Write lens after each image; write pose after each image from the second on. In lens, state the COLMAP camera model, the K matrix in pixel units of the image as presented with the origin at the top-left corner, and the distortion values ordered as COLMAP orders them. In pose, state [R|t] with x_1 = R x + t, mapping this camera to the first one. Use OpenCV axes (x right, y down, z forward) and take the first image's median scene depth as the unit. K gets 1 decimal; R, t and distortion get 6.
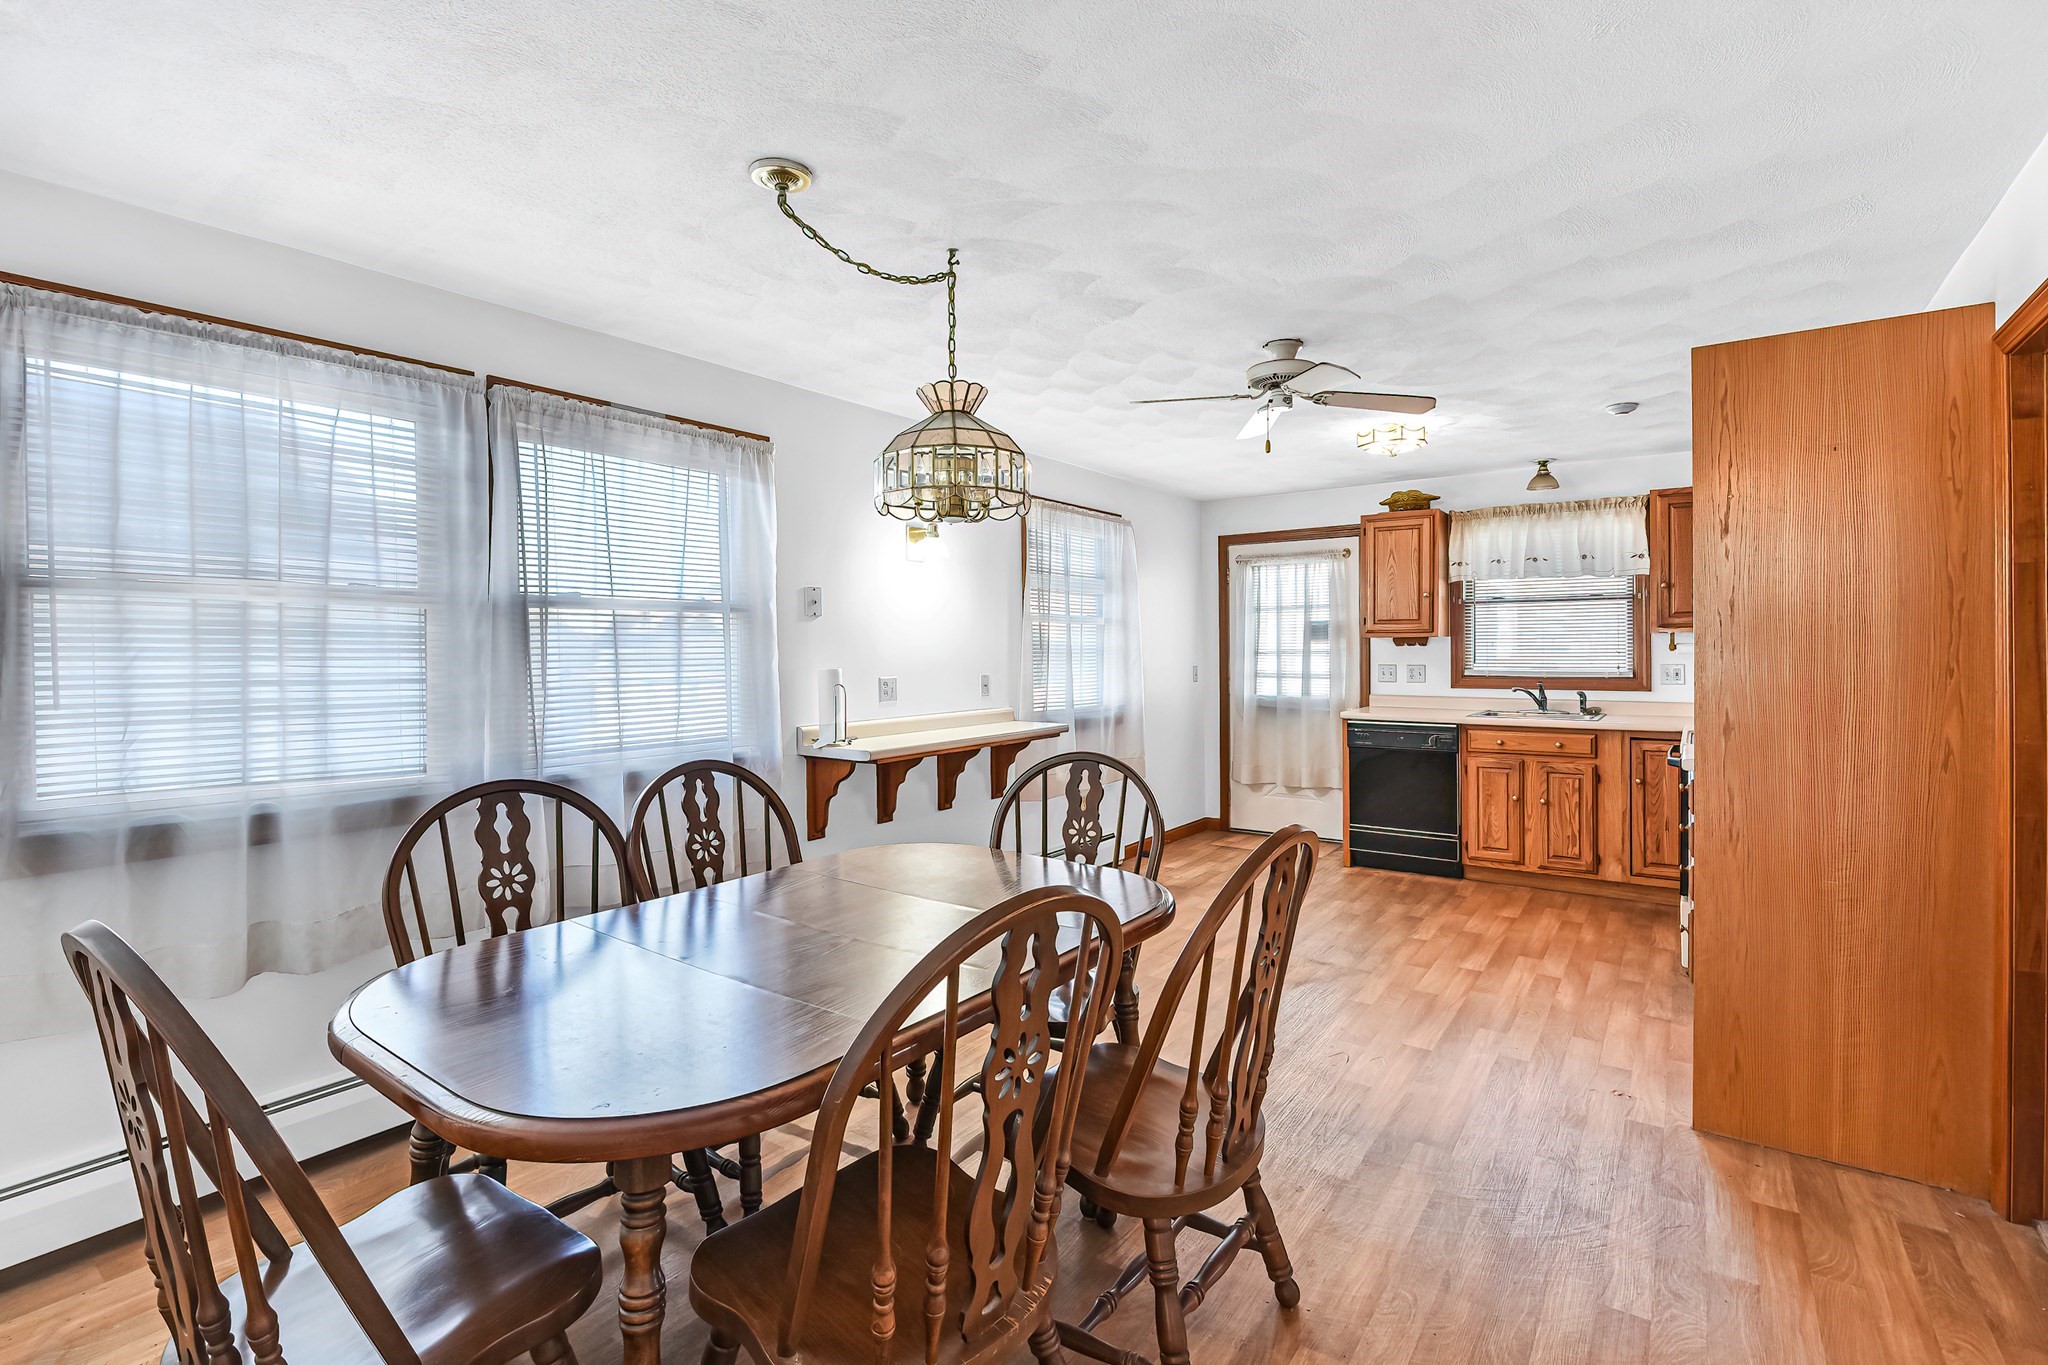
lens RADIAL K [[947.0, 0, 1020.4], [0, 947.0, 663.7], [0, 0, 1]] dist [-0.000162, -0.007481]
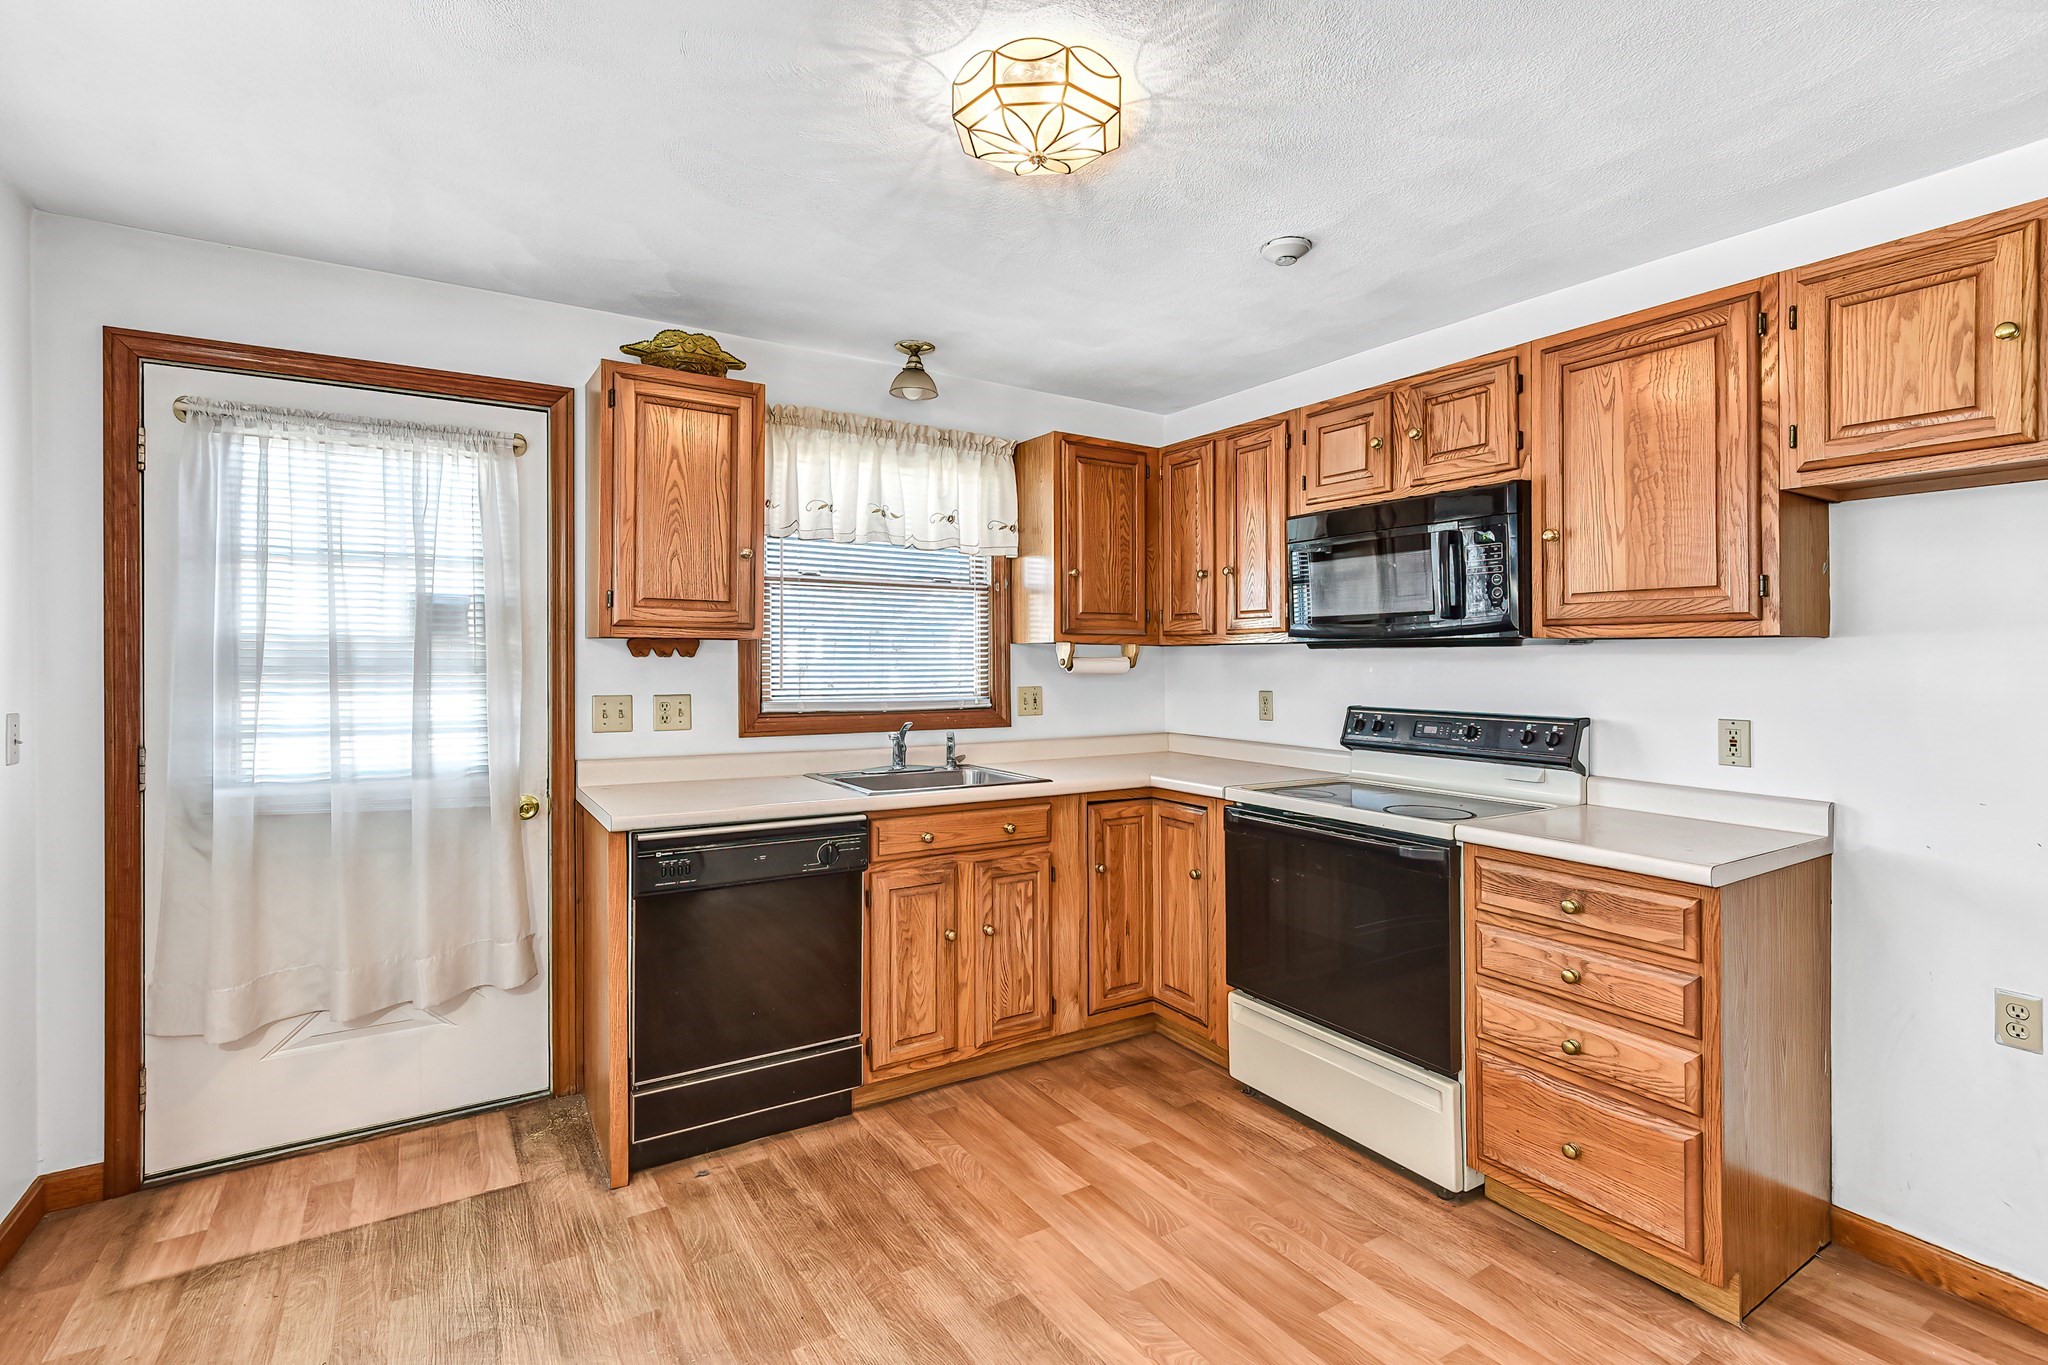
lens RADIAL K [[947.0, 0, 1020.4], [0, 947.0, 663.7], [0, 0, 1]] dist [-0.000162, -0.007481]
pose [[0.373545, 0.004666, 0.927600, 0.027048], [0.011274, 0.999891, -0.009570, -0.009508], [-0.927543, 0.014032, 0.373452, 0.733272]]
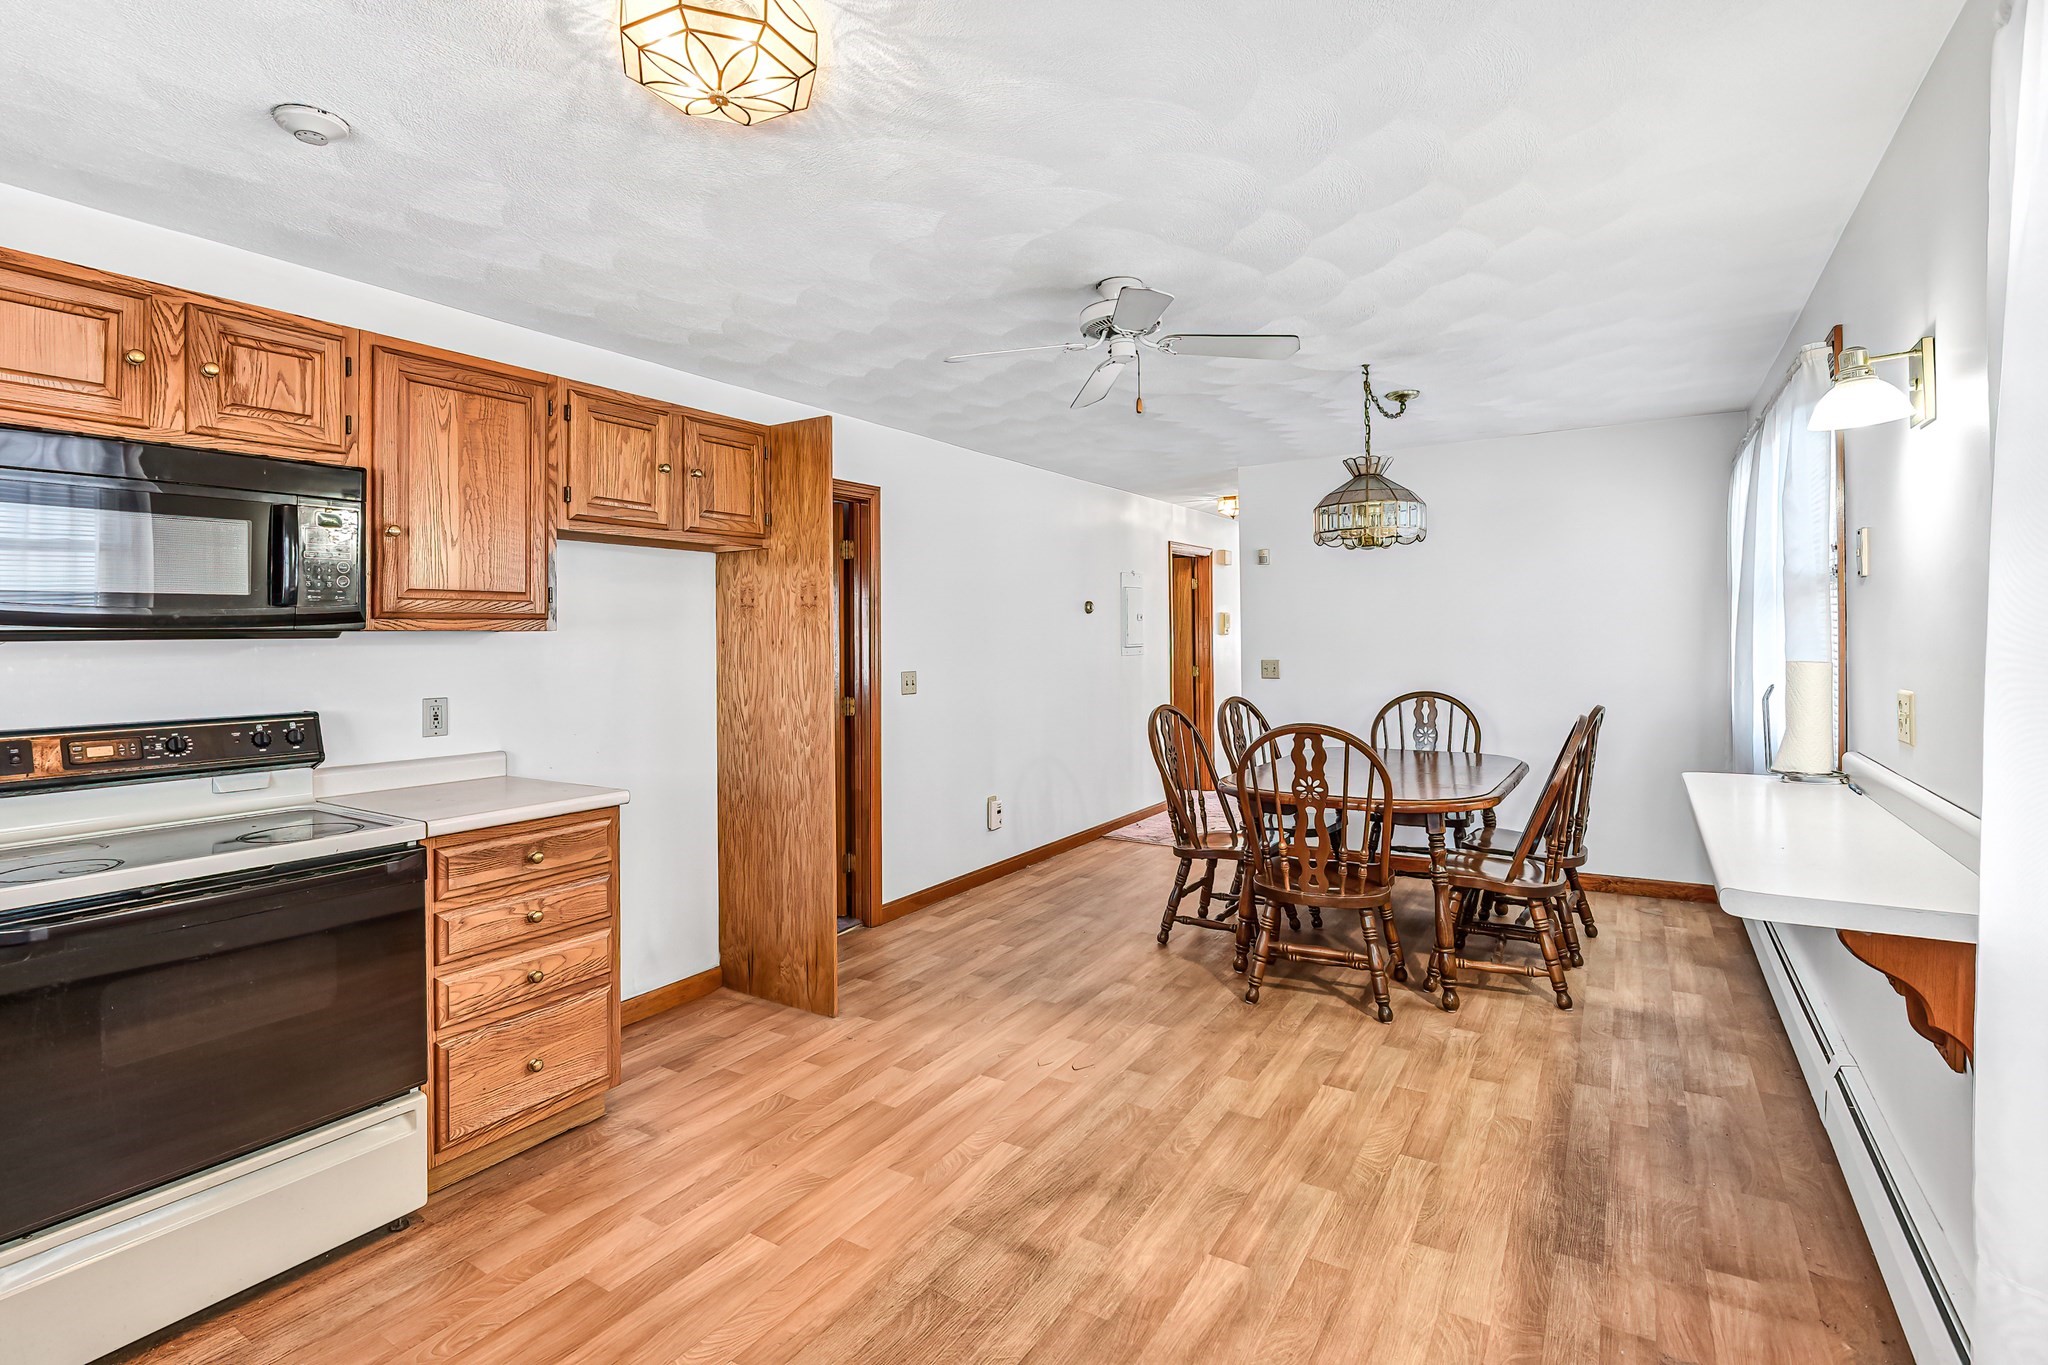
lens RADIAL K [[959.1, 0, 988.0], [0, 959.1, 613.6], [0, 0, 1]] dist [0.000697, -0.000076]
pose [[-0.999512, 0.018025, -0.025511, 0.260979], [0.018190, 0.999815, -0.006228, -0.023304], [0.025394, -0.006689, -0.999655, 1.144796]]
